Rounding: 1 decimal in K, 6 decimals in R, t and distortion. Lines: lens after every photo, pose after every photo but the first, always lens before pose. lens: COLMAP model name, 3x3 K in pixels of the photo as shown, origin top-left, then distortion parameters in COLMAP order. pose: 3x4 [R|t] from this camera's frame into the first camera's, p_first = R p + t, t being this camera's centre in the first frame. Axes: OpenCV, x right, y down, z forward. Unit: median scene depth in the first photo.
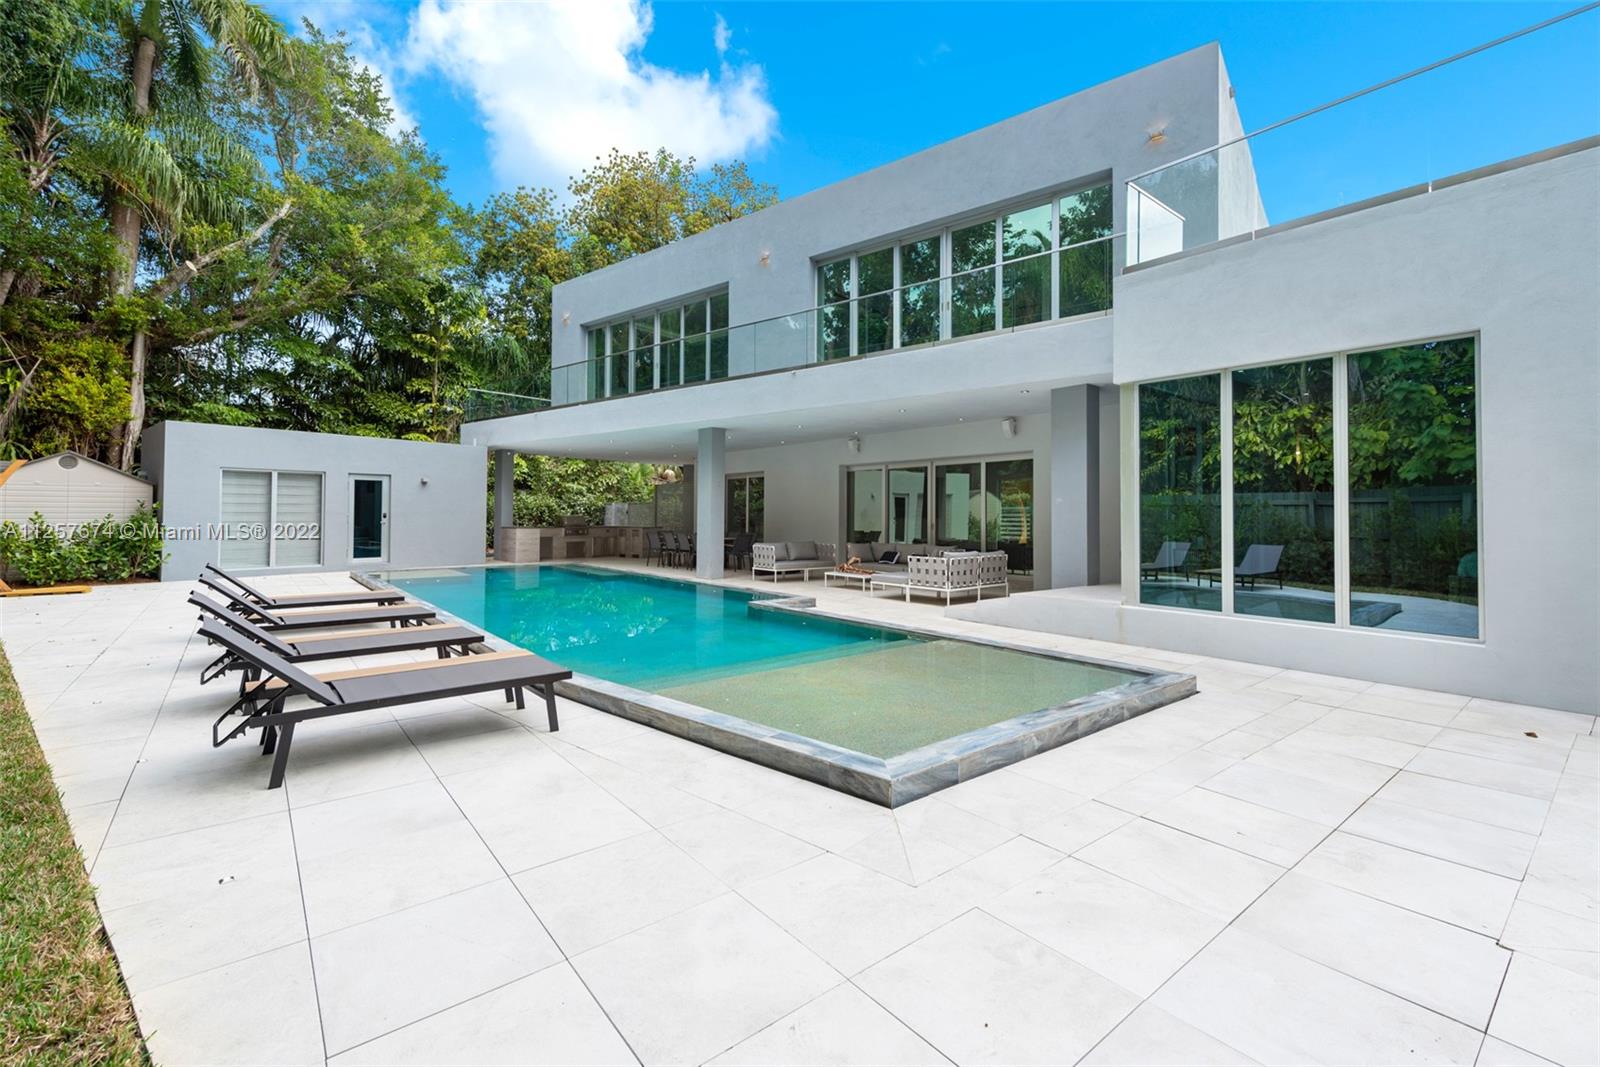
lens RADIAL K [[683.5, 0, 795.8], [0, 683.5, 499.6], [0, 0, 1]] dist [0.007330, -0.000547]
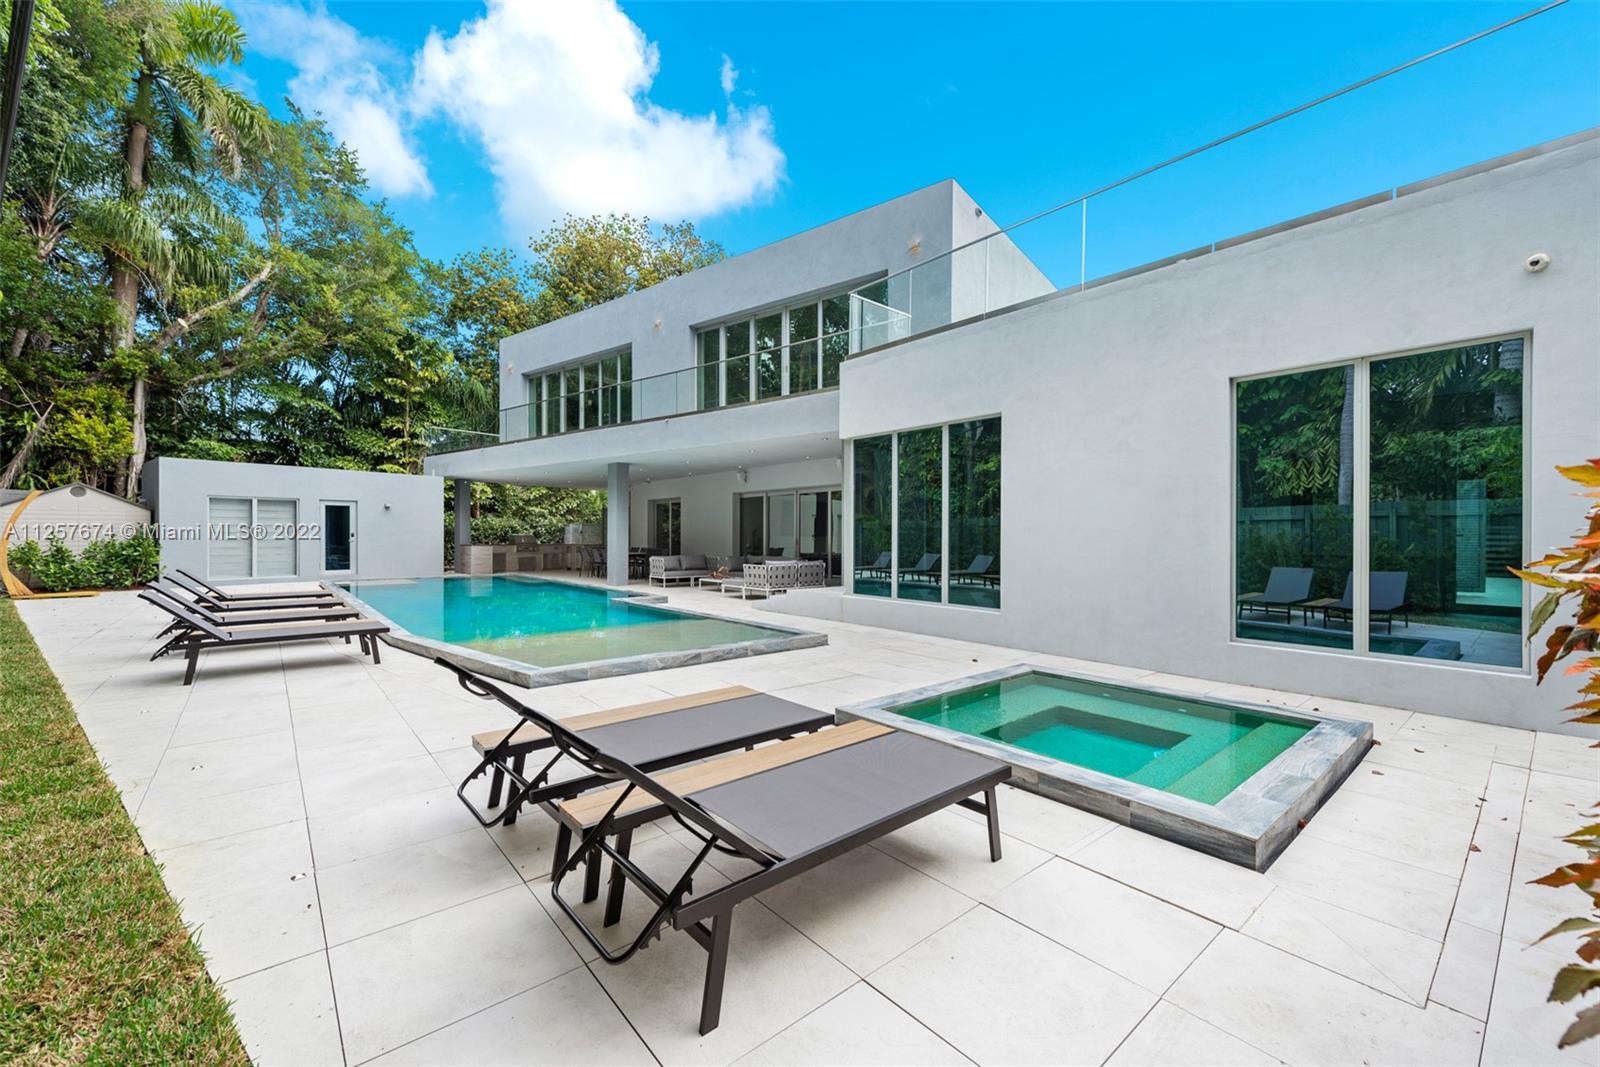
lens RADIAL K [[634.3, 0, 807.0], [0, 634.3, 538.7], [0, 0, 1]] dist [-0.000308, 0.000282]
pose [[0.999420, -0.002678, 0.033940, 0.142226], [0.001726, 0.999605, 0.028043, -0.000110], [-0.034002, -0.027968, 0.999030, -0.122886]]
